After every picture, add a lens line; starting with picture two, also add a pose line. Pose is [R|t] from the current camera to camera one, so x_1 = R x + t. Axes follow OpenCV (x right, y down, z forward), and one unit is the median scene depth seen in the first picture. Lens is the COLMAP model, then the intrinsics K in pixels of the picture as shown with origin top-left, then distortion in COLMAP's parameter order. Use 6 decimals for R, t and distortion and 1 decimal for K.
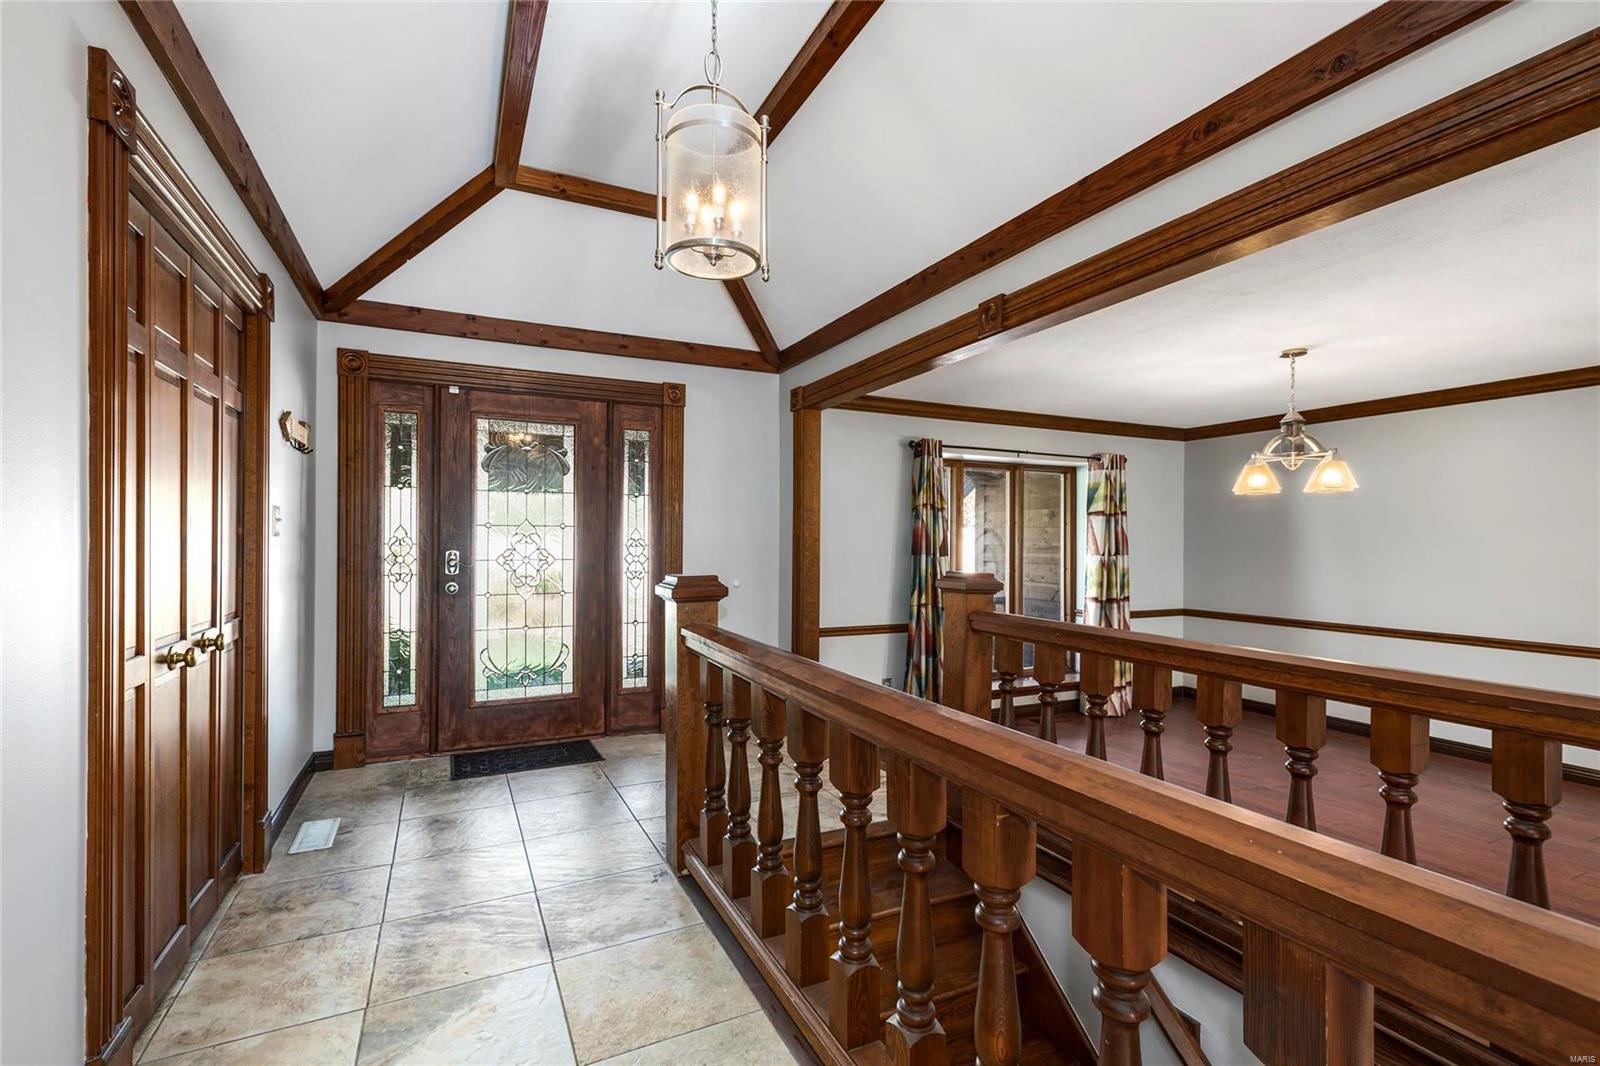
lens RADIAL K [[720.4, 0, 792.2], [0, 720.4, 524.6], [0, 0, 1]] dist [0.002504, -0.000086]
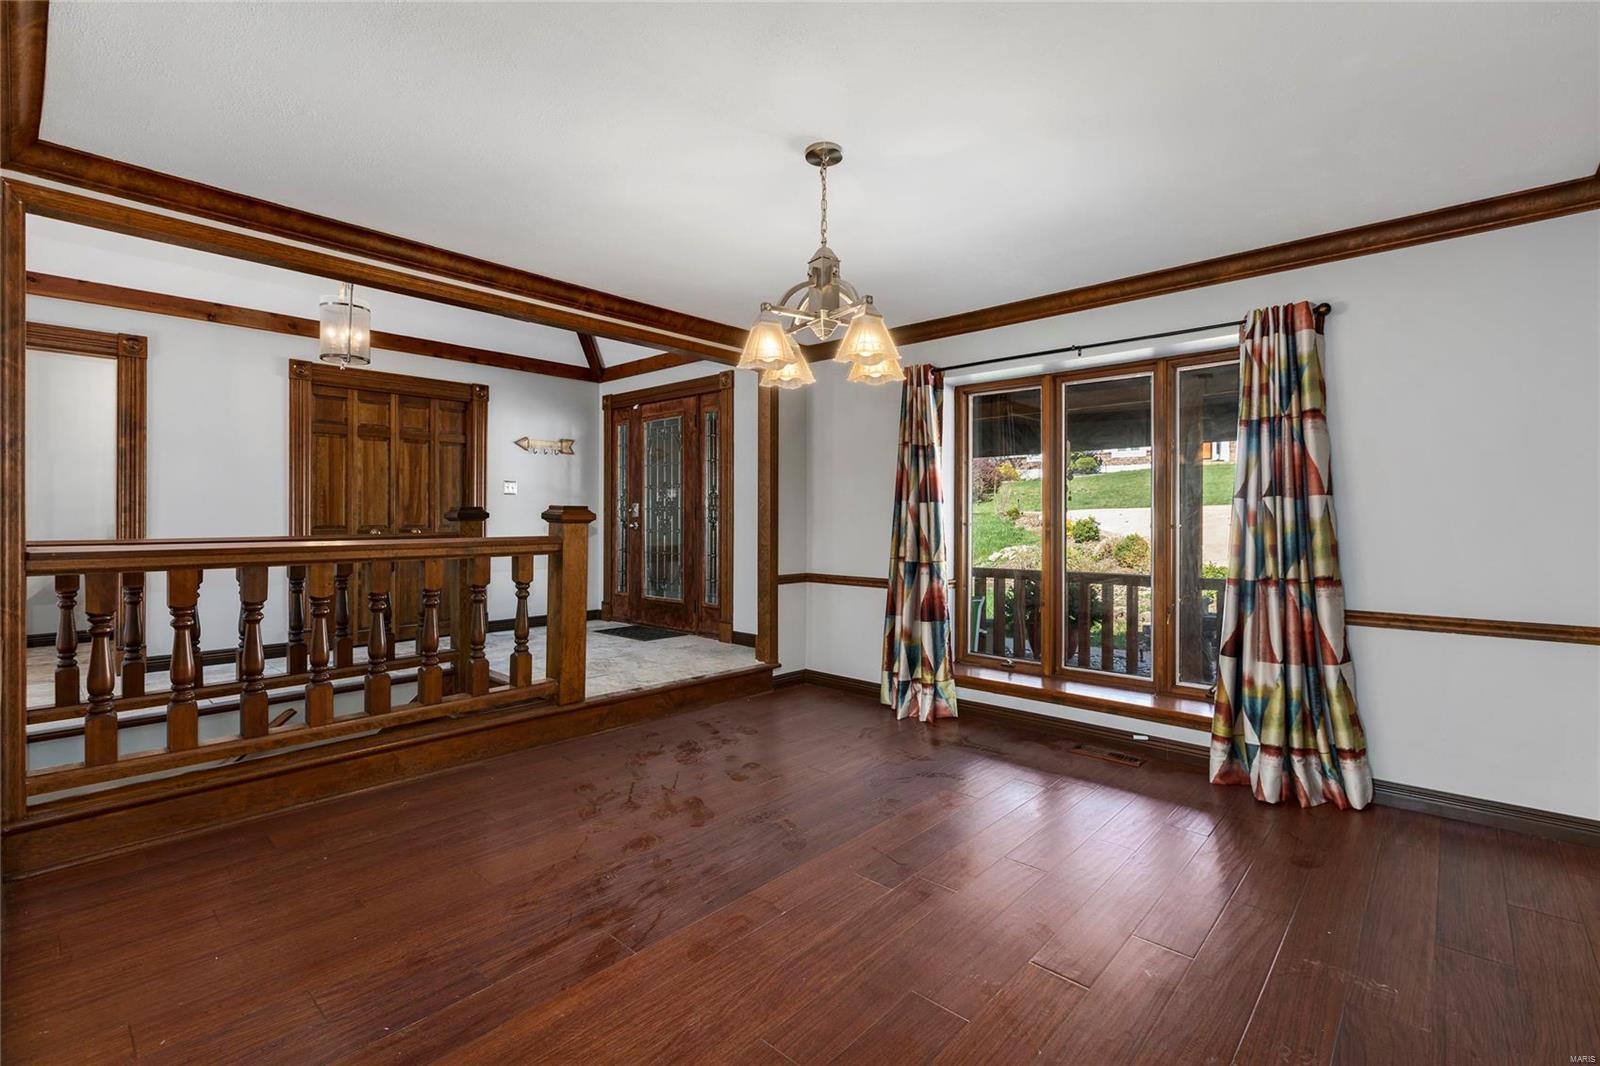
lens RADIAL K [[720.4, 0, 792.2], [0, 720.4, 524.6], [0, 0, 1]] dist [0.002504, -0.000086]
pose [[0.386990, -0.001197, -0.922083, 0.942853], [0.019758, 0.999780, 0.006994, 0.061867], [0.921872, -0.020925, 0.386929, 0.542105]]
